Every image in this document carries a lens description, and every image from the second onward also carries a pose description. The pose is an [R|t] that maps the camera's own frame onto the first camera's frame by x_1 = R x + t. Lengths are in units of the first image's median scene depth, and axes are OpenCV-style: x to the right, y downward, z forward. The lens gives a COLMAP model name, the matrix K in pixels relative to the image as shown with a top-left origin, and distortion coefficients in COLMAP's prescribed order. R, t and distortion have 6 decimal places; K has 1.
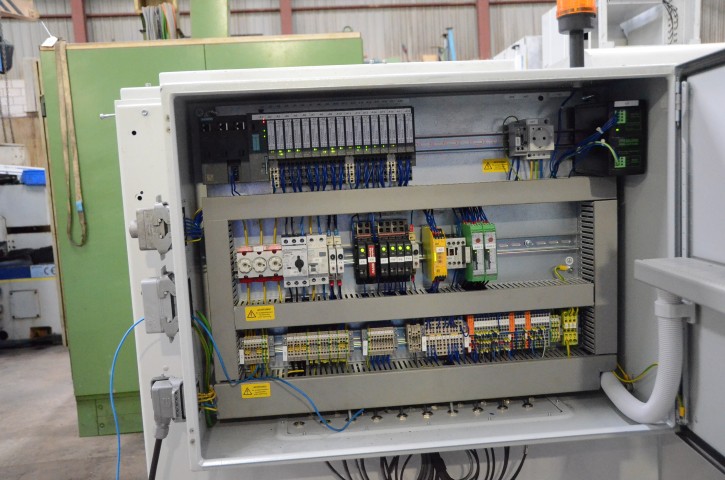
lens RADIAL K [[735.0, 0, 362.8], [0, 735.0, 258.7], [0, 0, 1]] dist [-0.006831, 0.000826]
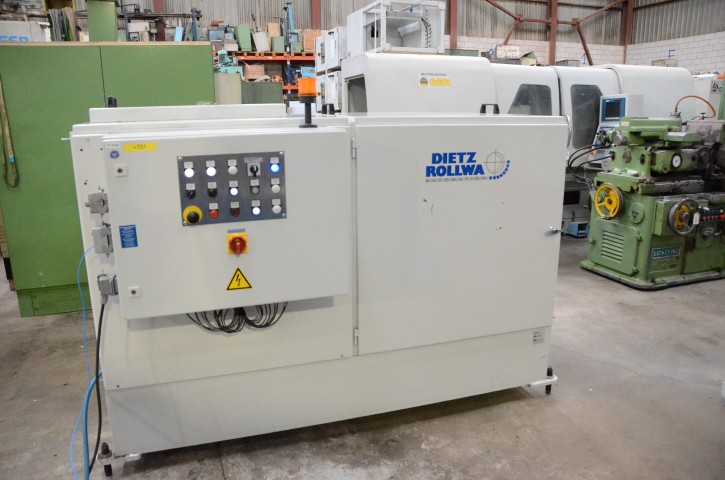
lens RADIAL K [[558.4, 0, 361.8], [0, 558.4, 254.6], [0, 0, 1]] dist [-0.158264, 0.115909]
pose [[0.968879, -0.018653, 0.246829, 0.015824], [-0.013447, 0.991718, 0.127726, -0.028686], [-0.247168, -0.127070, 0.960605, -0.186406]]
